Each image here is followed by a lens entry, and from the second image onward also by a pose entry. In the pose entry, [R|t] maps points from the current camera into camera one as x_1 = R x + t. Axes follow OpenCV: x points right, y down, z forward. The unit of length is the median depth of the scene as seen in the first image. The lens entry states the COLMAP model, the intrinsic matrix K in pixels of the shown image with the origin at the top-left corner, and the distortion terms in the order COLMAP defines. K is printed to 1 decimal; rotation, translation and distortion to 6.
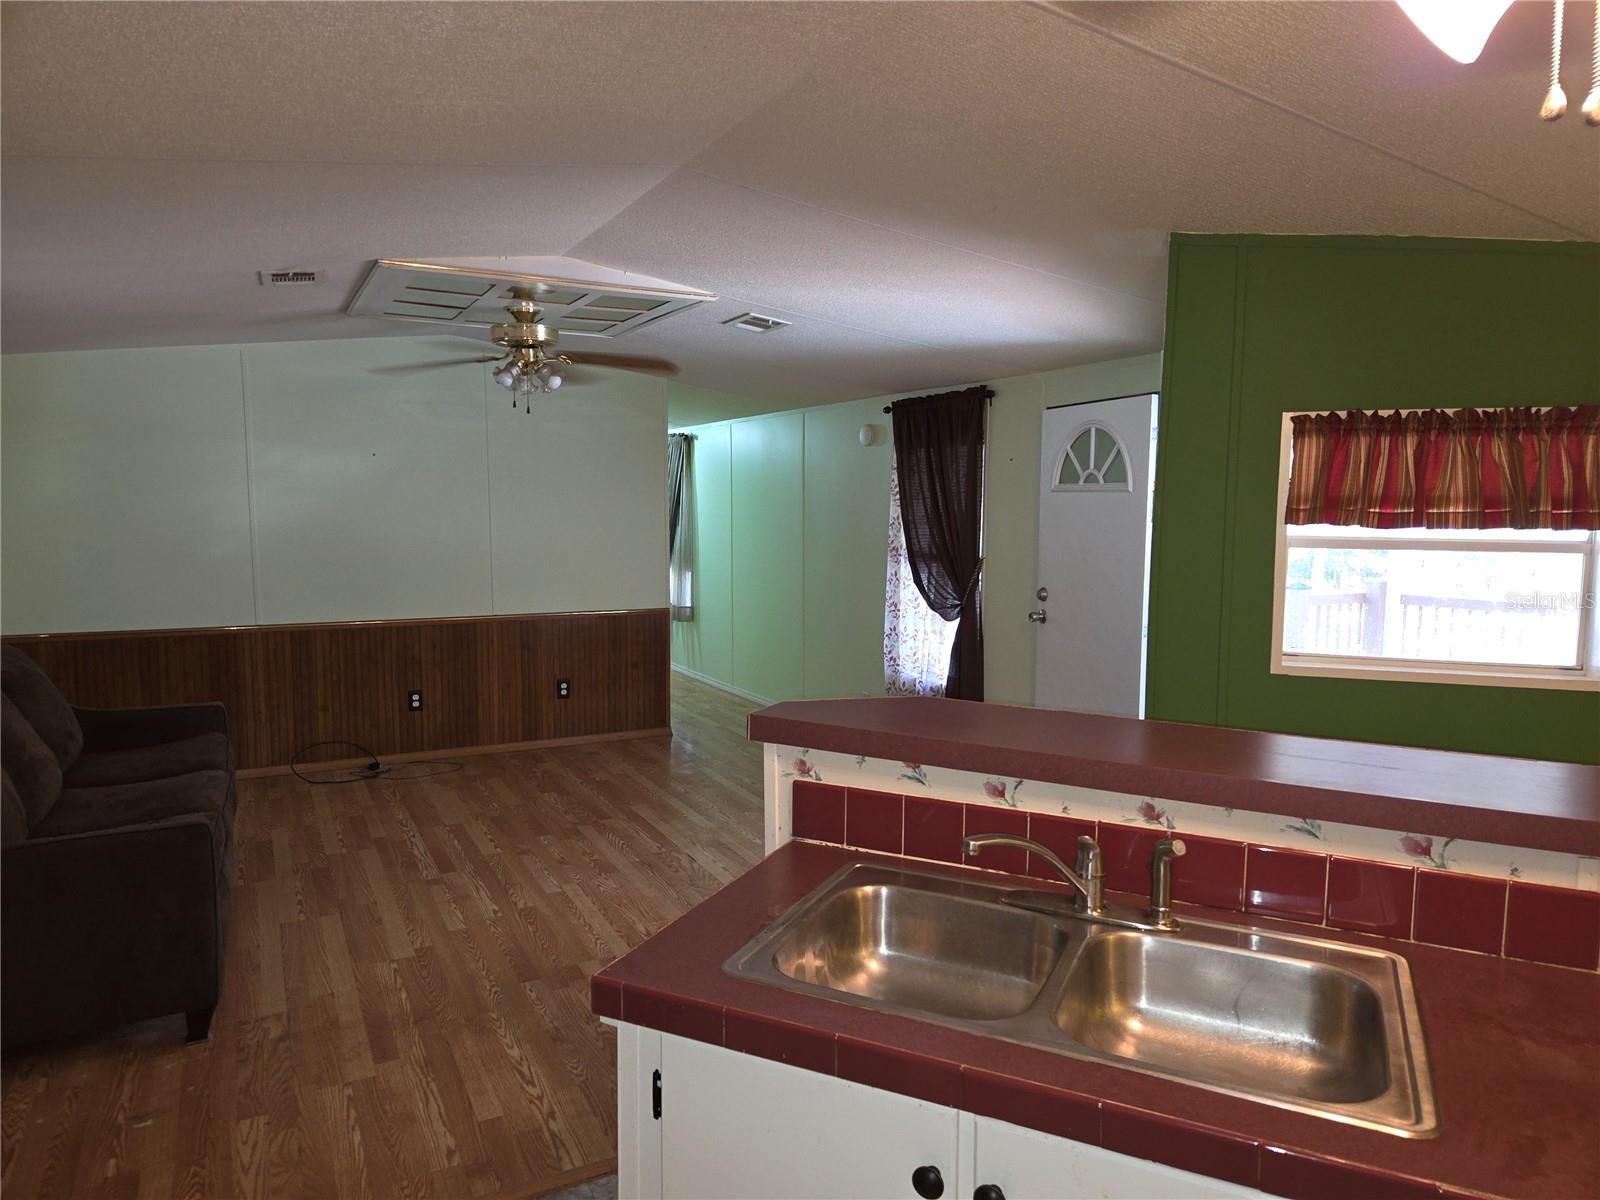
lens RADIAL K [[1092.4, 0, 800.0], [0, 1092.4, 600.0], [0, 0, 1]] dist [0.045436, -0.003487]
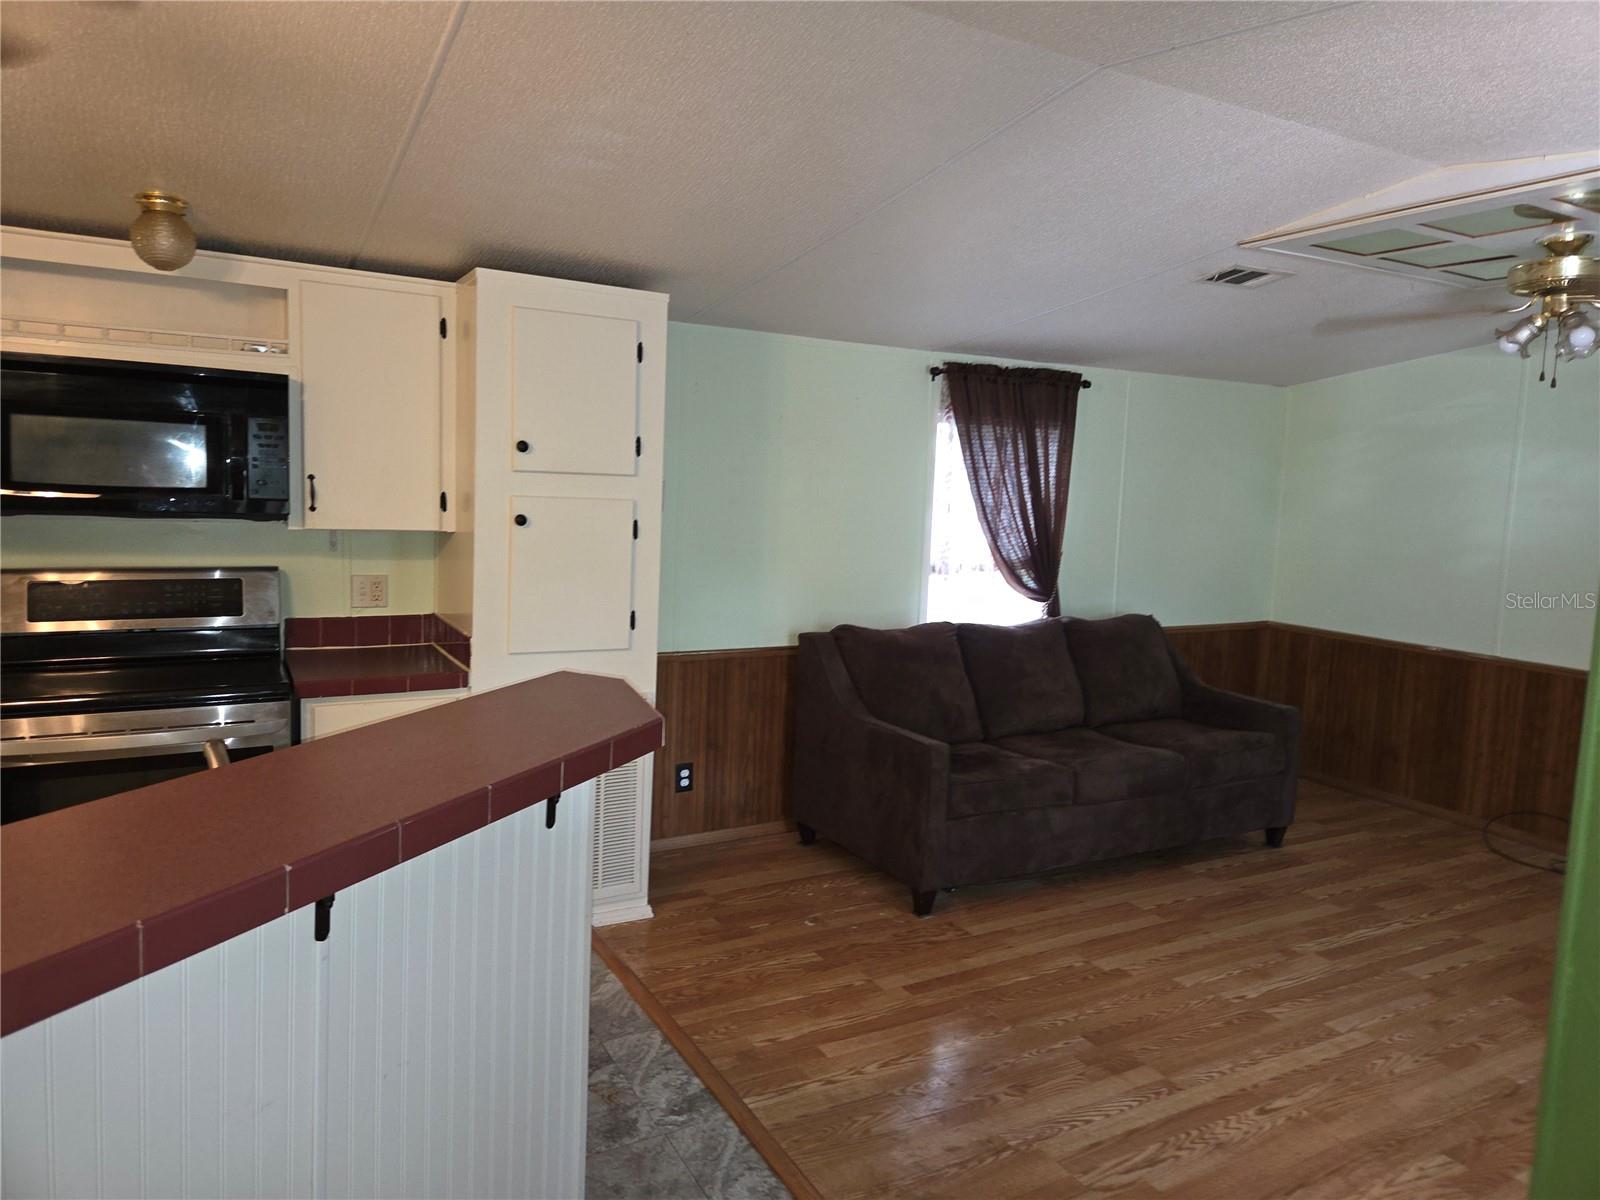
lens RADIAL K [[1086.6, 0, 800.0], [0, 1086.6, 600.0], [0, 0, 1]] dist [0.098660, -0.000526]
pose [[0.061916, 0.119047, -0.990956, 0.458135], [-0.138542, 0.984275, 0.109588, -0.054172], [0.988419, 0.130503, 0.077436, 0.506617]]
